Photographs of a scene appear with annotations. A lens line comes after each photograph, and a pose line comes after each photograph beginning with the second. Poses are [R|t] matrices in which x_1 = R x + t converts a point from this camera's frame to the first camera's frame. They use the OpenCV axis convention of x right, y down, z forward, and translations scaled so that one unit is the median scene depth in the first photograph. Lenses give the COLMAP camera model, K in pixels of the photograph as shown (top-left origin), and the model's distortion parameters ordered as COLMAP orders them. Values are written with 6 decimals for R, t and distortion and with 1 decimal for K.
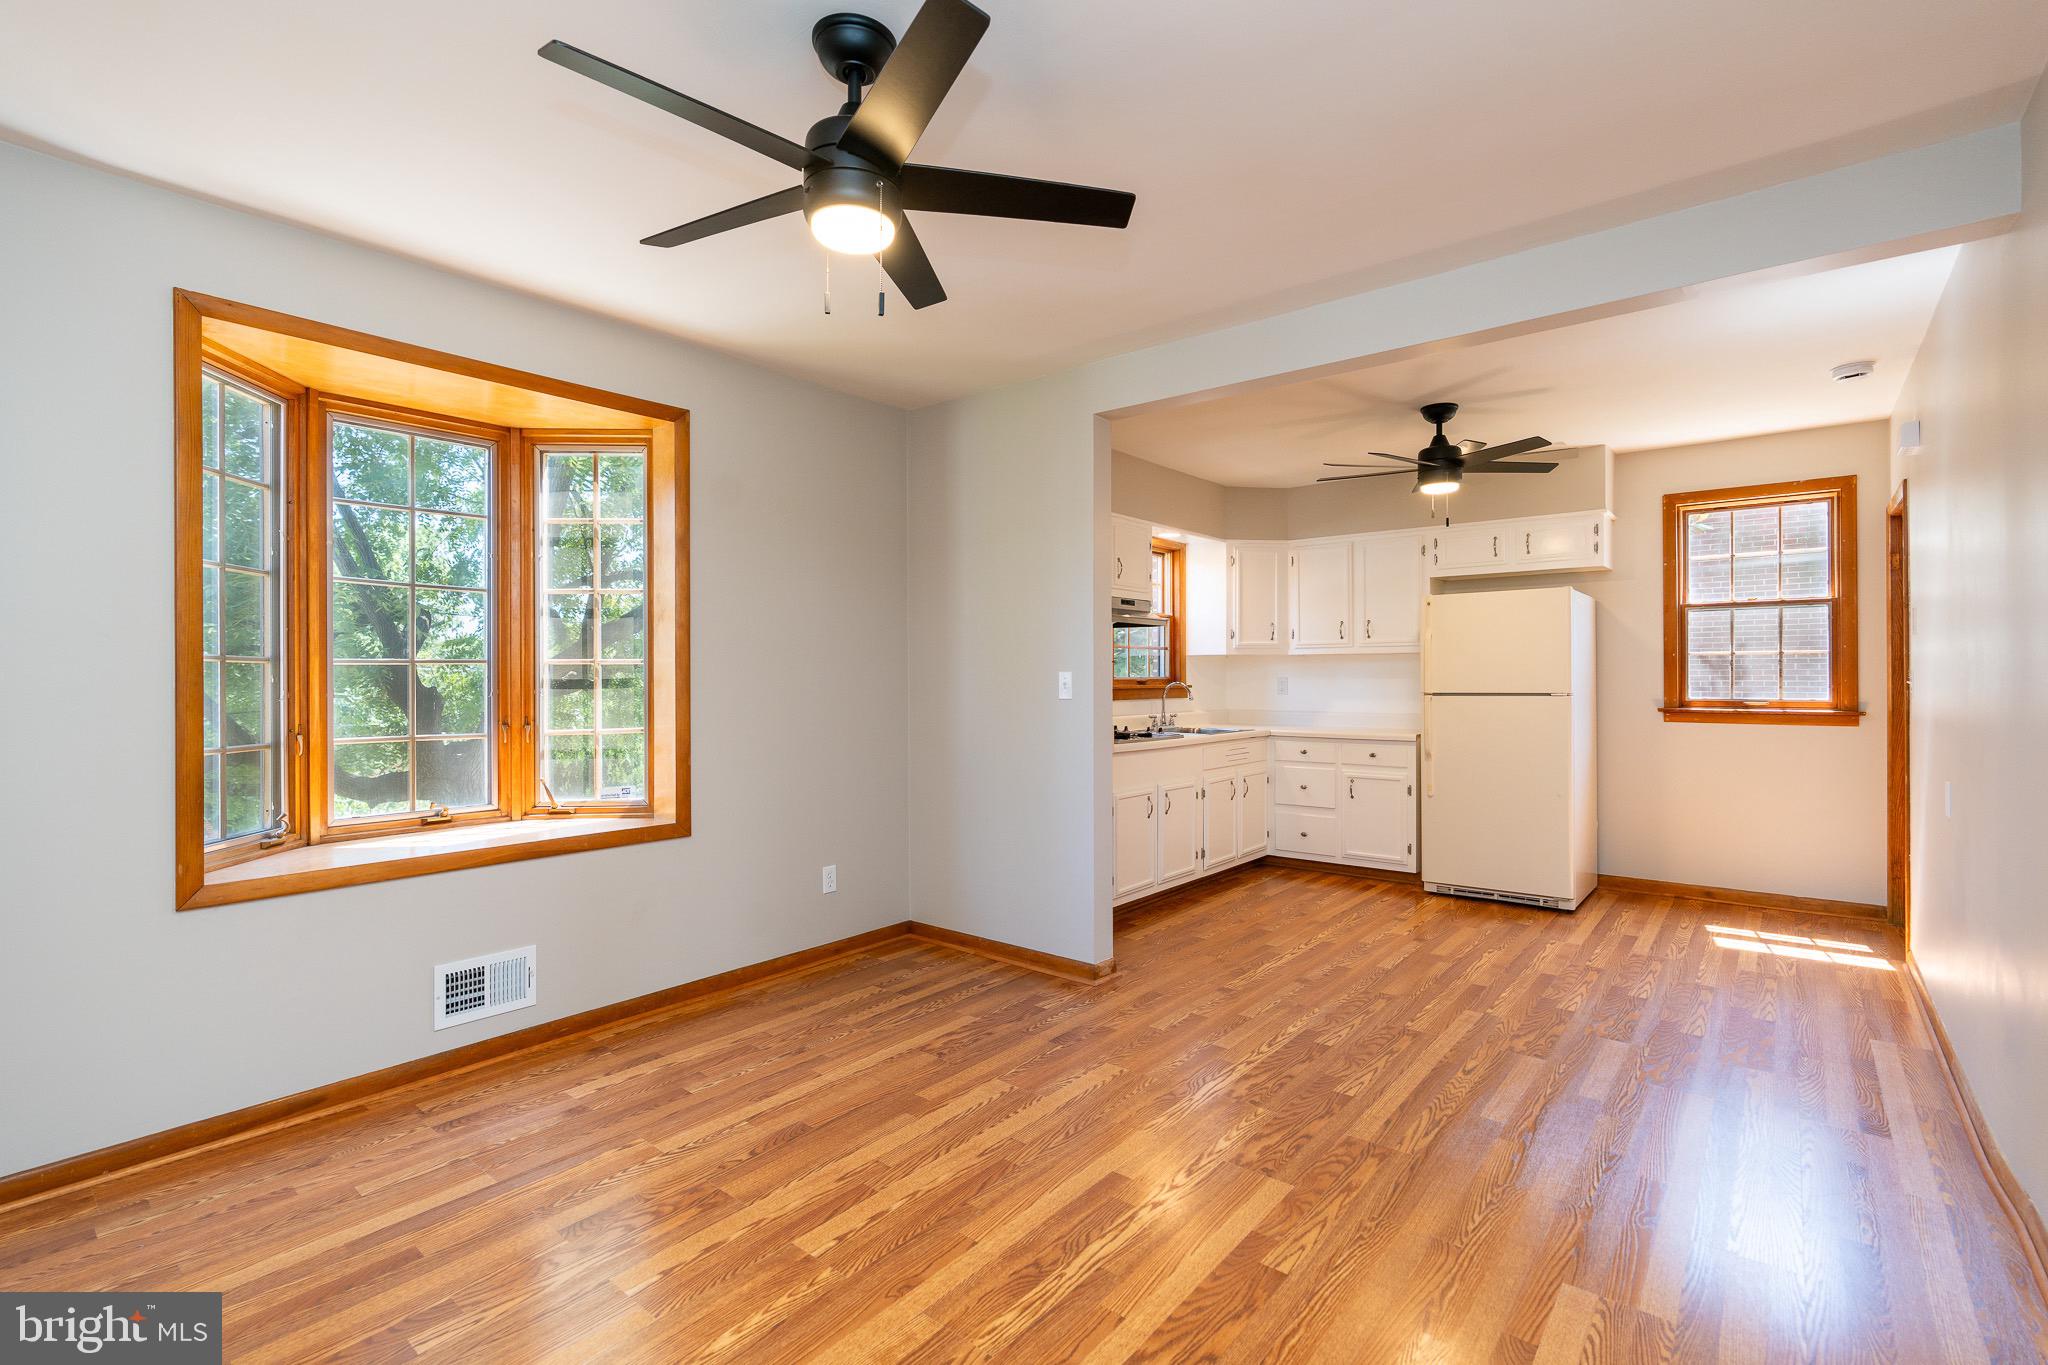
lens RADIAL K [[921.0, 0, 1031.6], [0, 921.0, 686.3], [0, 0, 1]] dist [-0.009863, 0.002283]
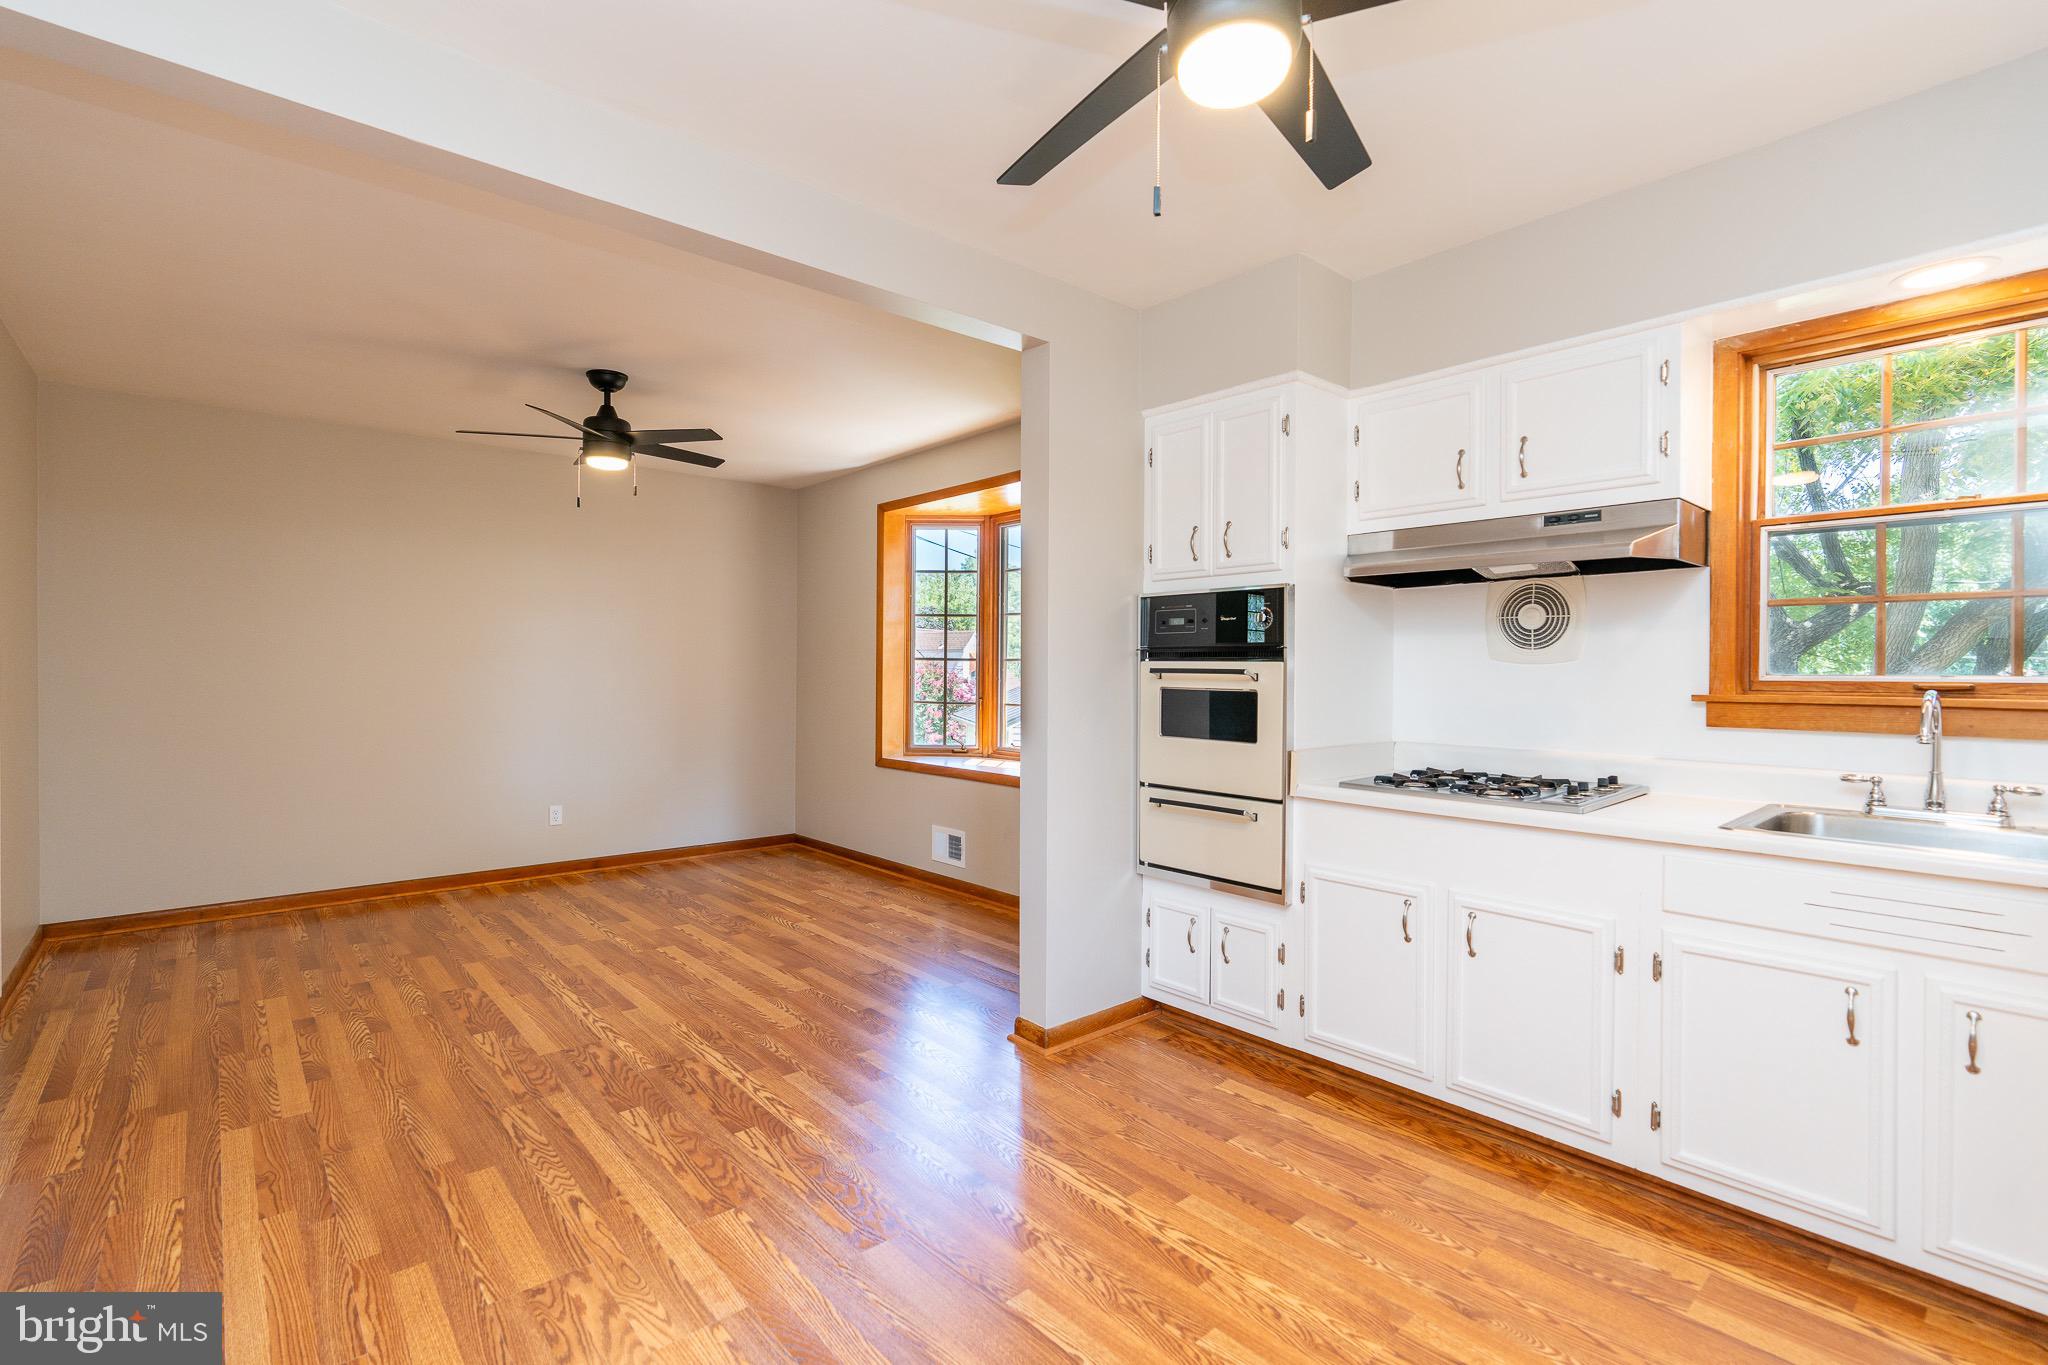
lens RADIAL K [[921.0, 0, 1032.3], [0, 921.0, 672.4], [0, 0, 1]] dist [-0.009863, 0.002283]
pose [[-0.150122, 0.004961, -0.988655, 1.208566], [-0.015890, 0.999846, 0.007430, -0.018537], [0.988540, 0.016825, -0.150020, 1.545656]]
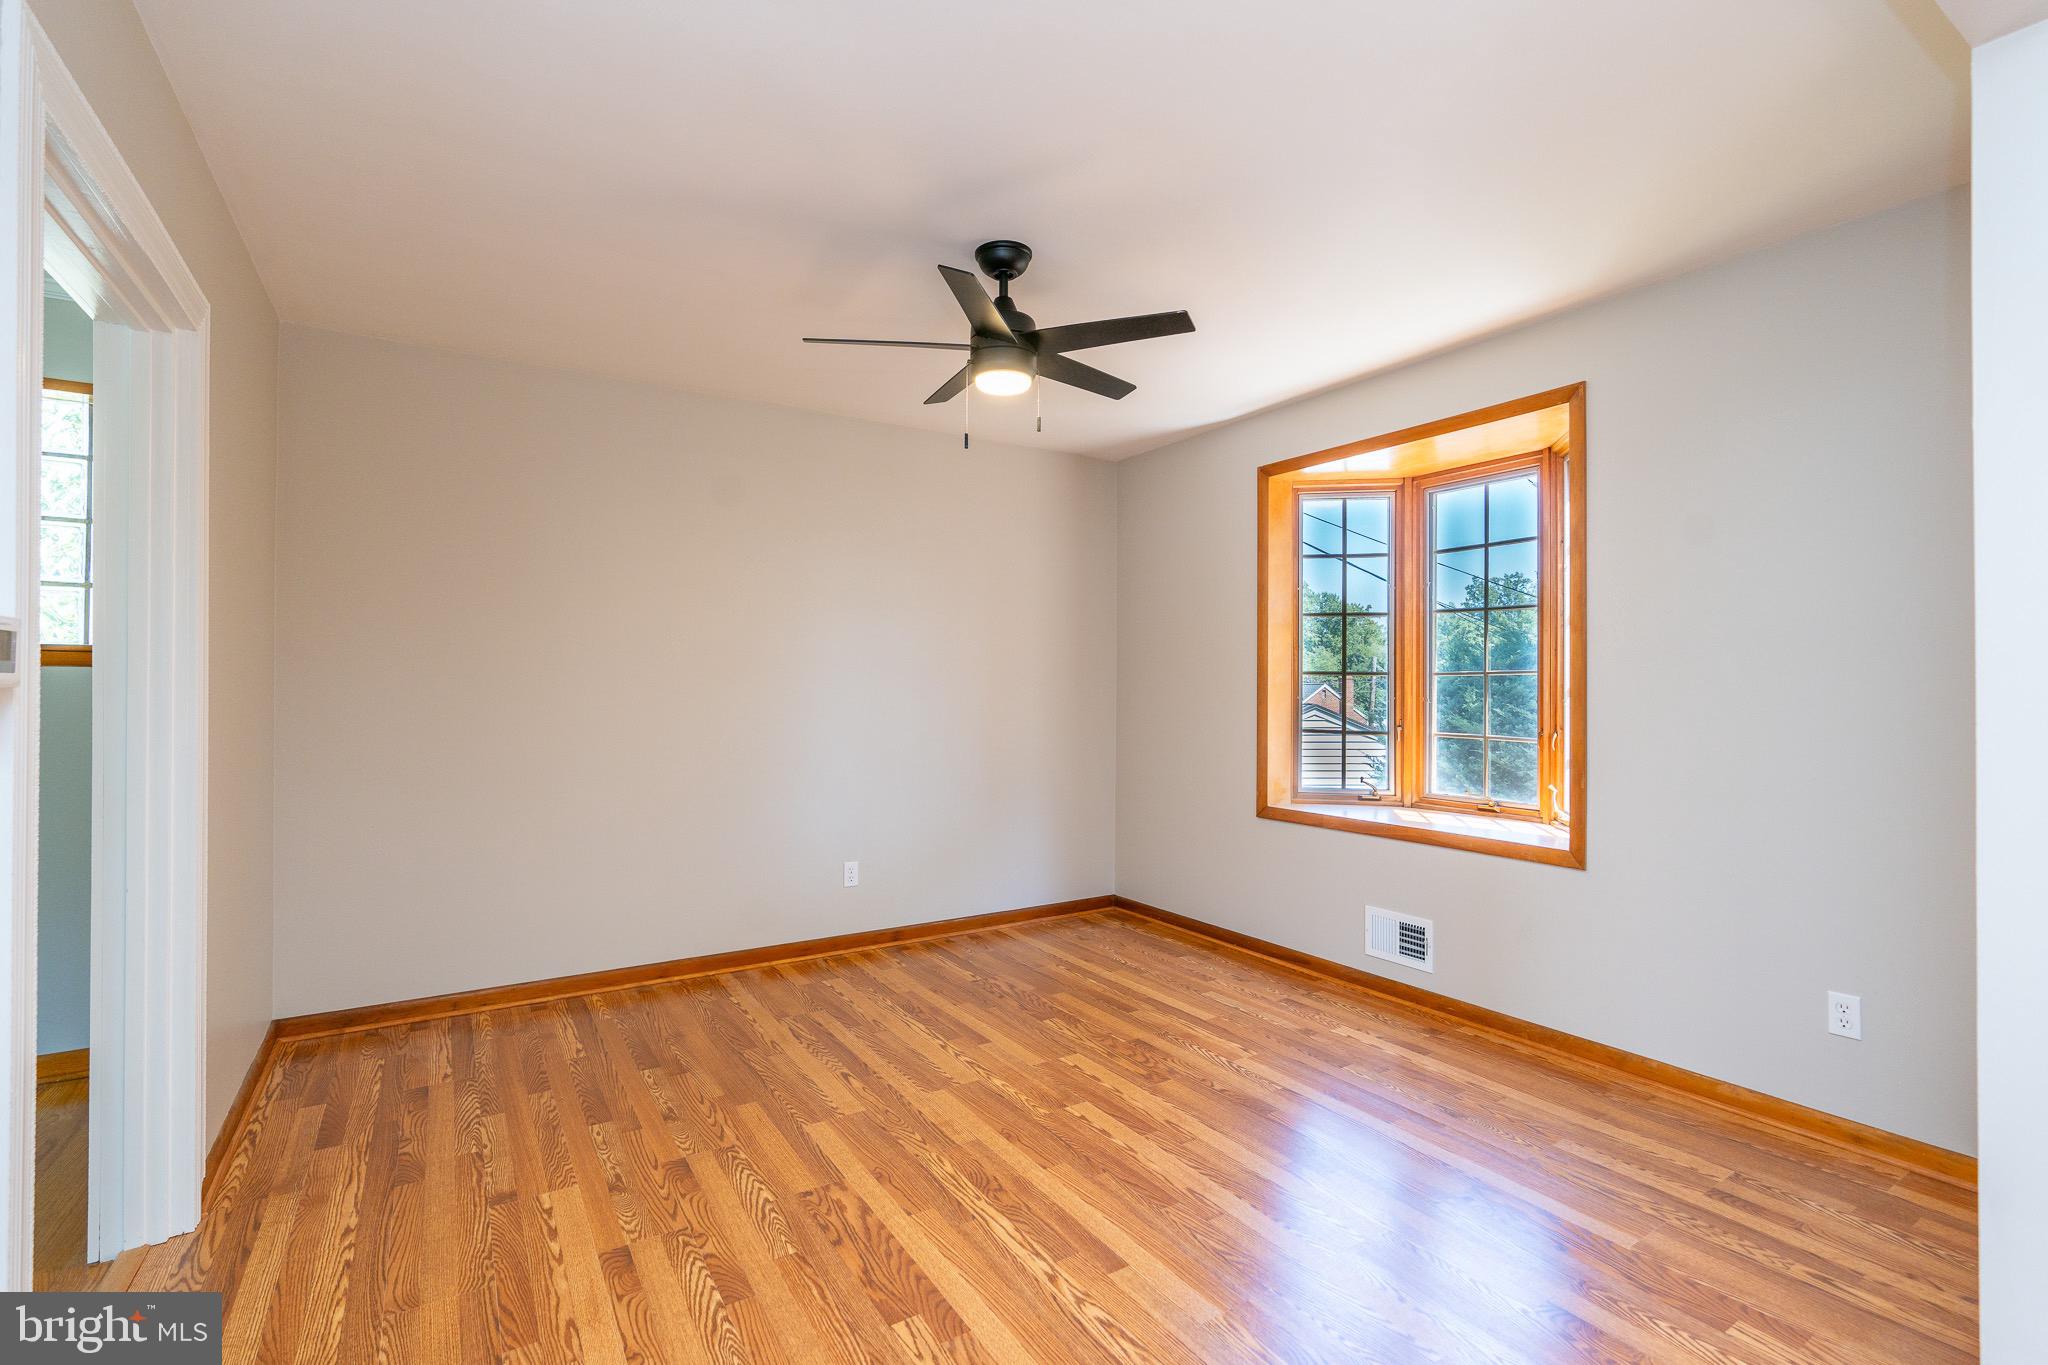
lens RADIAL K [[921.0, 0, 1039.3], [0, 921.0, 677.9], [0, 0, 1]] dist [-0.009863, 0.002283]
pose [[-0.301230, -0.003755, -0.953544, 0.791021], [-0.010740, 0.999942, -0.000545, -0.015831], [0.953491, 0.010077, -0.301252, 0.994639]]
